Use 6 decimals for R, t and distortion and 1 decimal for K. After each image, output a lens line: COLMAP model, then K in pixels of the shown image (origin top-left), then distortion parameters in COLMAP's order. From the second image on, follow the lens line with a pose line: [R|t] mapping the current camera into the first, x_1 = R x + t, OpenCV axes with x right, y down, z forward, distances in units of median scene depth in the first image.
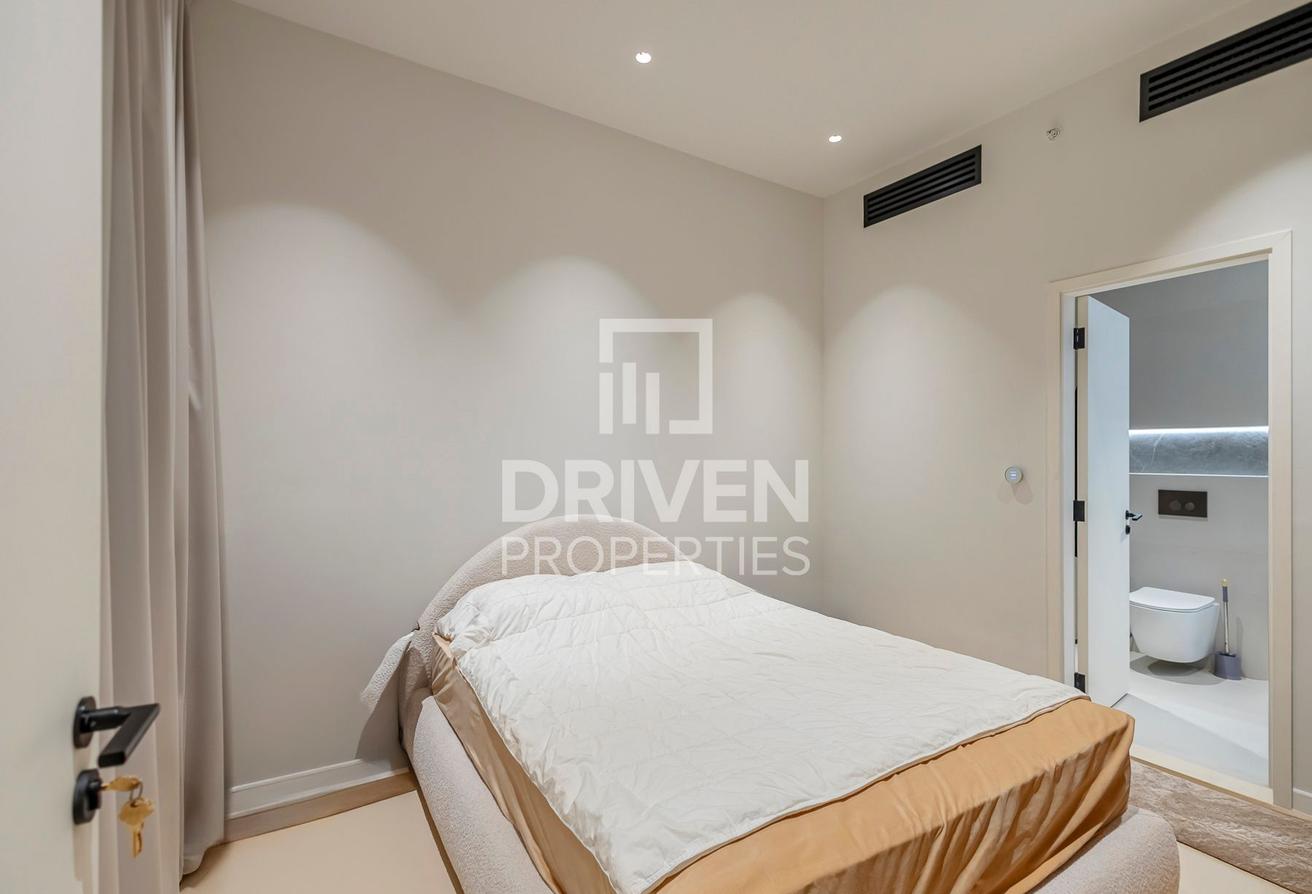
lens RADIAL K [[611.5, 0, 656.2], [0, 611.5, 453.0], [0, 0, 1]] dist [0.013619, -0.004558]
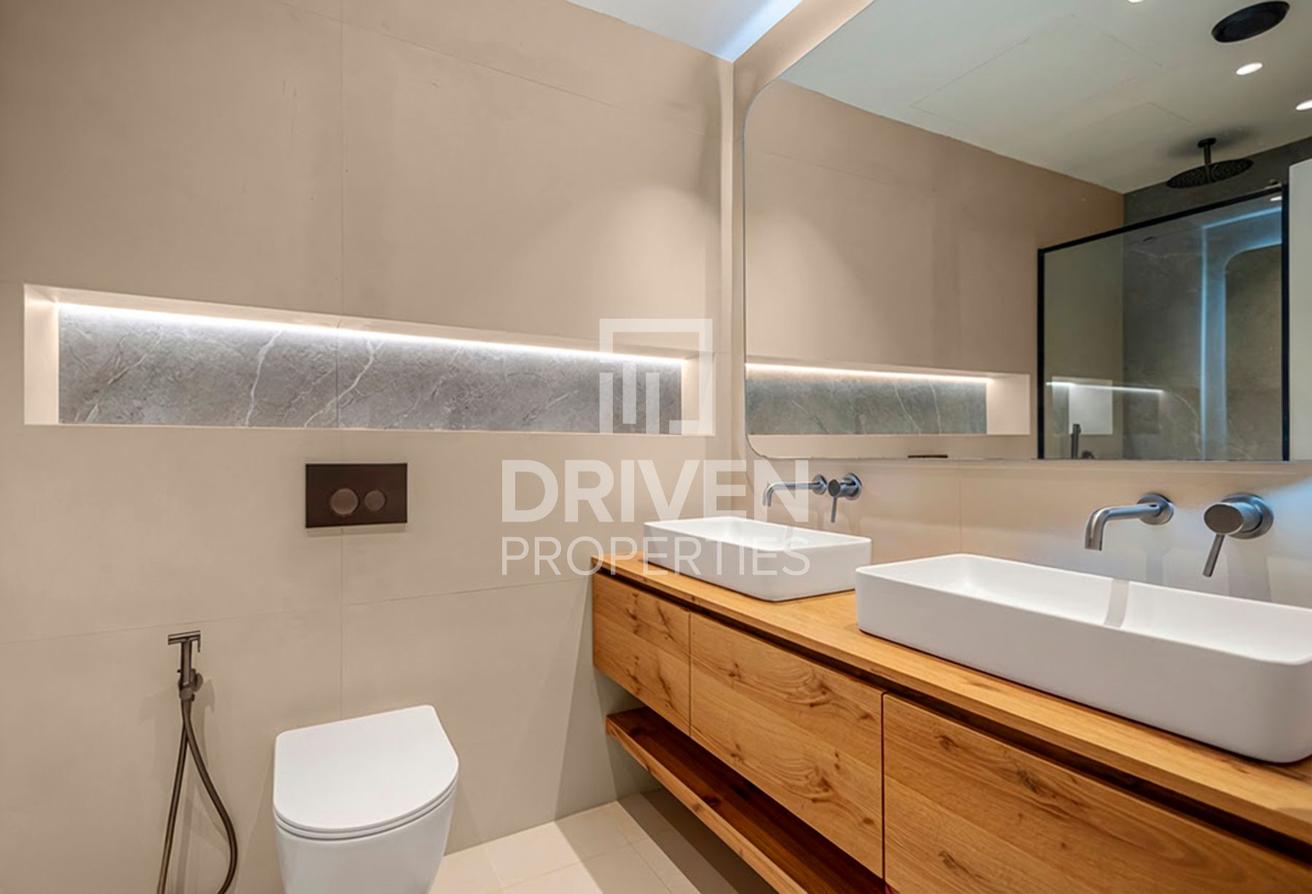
lens RADIAL K [[611.5, 0, 654.9], [0, 611.5, 448.5], [0, 0, 1]] dist [0.013619, -0.004558]
pose [[0.028284, 0.003426, 0.999594, 0.459798], [0.002089, 0.999992, -0.003487, 0.053667], [-0.999598, 0.002187, 0.028276, 0.796637]]
